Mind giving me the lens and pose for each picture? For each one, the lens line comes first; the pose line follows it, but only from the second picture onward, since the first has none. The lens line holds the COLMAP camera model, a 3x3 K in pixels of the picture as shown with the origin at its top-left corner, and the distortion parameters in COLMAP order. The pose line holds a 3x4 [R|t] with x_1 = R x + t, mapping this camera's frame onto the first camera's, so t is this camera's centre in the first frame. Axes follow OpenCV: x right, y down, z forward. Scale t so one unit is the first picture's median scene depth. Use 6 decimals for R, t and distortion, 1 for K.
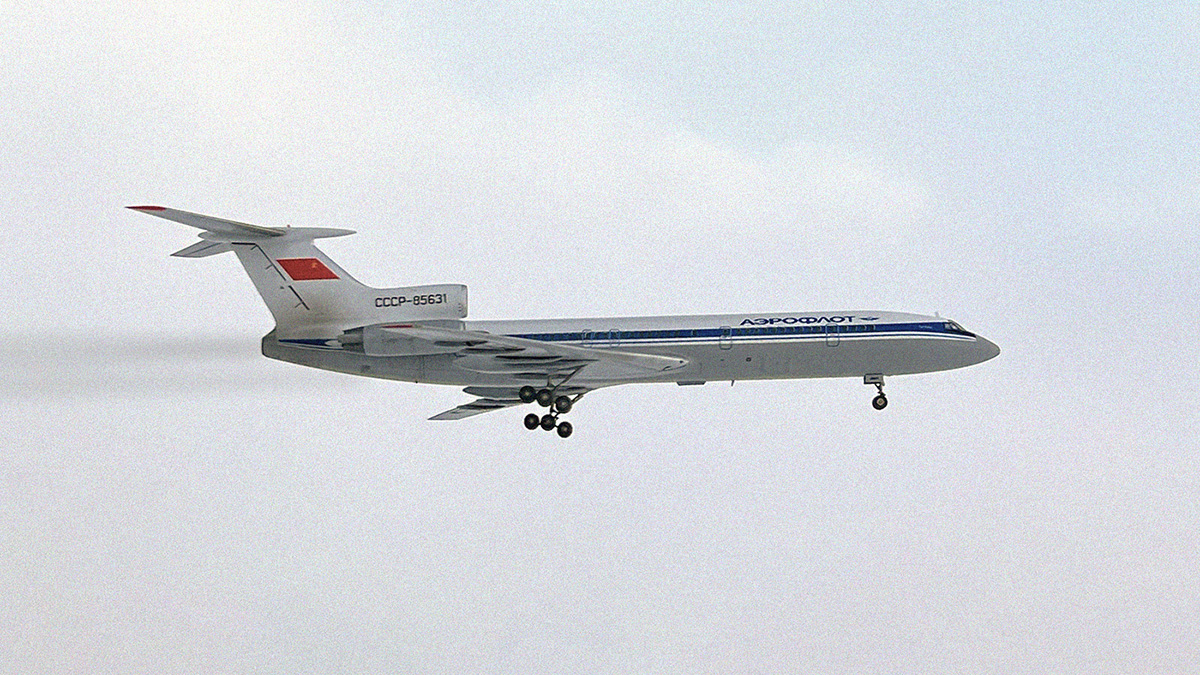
lens RADIAL K [[1629.3, 0, 600.0], [0, 1629.3, 337.5], [0, 0, 1]] dist [-0.000233, -0.003901]
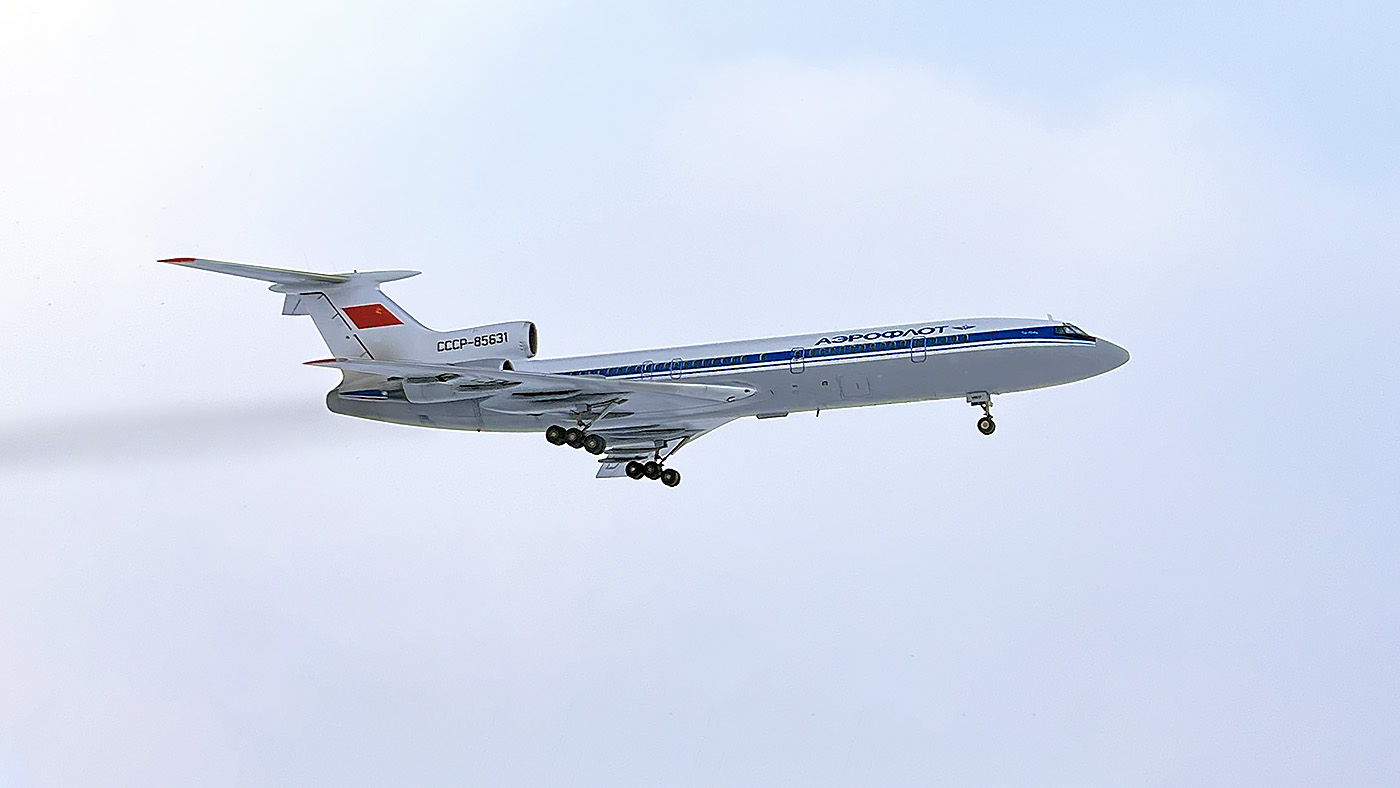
lens RADIAL K [[1900.9, 0, 700.0], [0, 1900.9, 394.0], [0, 0, 1]] dist [-0.000233, -0.003901]
pose [[0.952924, -0.057496, -0.297709, 0.324113], [0.053217, 0.998330, -0.022468, 0.037507], [0.298504, 0.005567, 0.954392, 0.016558]]
